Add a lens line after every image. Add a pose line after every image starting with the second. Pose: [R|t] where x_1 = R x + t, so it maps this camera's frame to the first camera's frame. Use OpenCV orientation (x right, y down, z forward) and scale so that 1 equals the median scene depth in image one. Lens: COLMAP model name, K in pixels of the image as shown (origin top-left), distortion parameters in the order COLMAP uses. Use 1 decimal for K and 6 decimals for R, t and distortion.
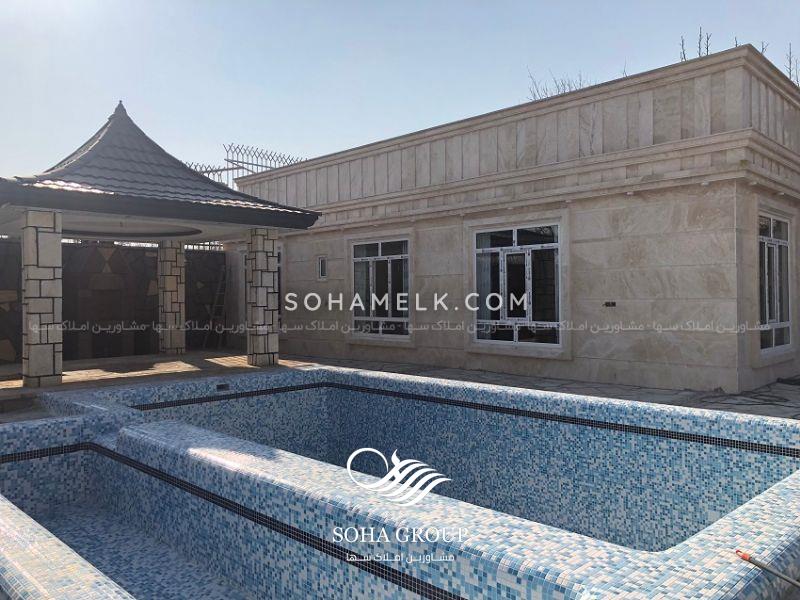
lens RADIAL K [[652.2, 0, 402.5], [0, 652.2, 292.6], [0, 0, 1]] dist [0.043410, -0.016552]
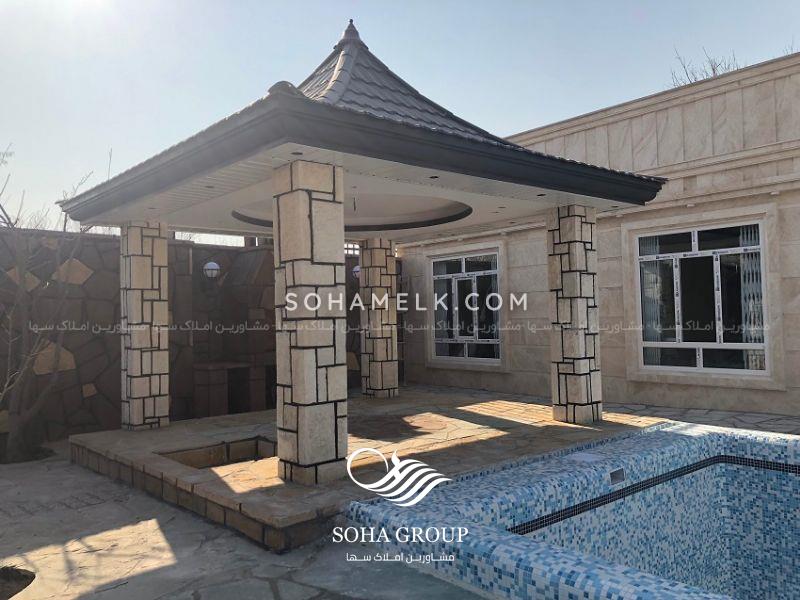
lens RADIAL K [[649.4, 0, 400.0], [0, 649.4, 300.0], [0, 0, 1]] dist [0.020222, -0.015720]
pose [[0.997889, -0.018160, -0.062359, -0.316863], [0.016886, 0.999639, -0.020890, 0.003262], [0.062716, 0.019793, 0.997835, 0.330254]]
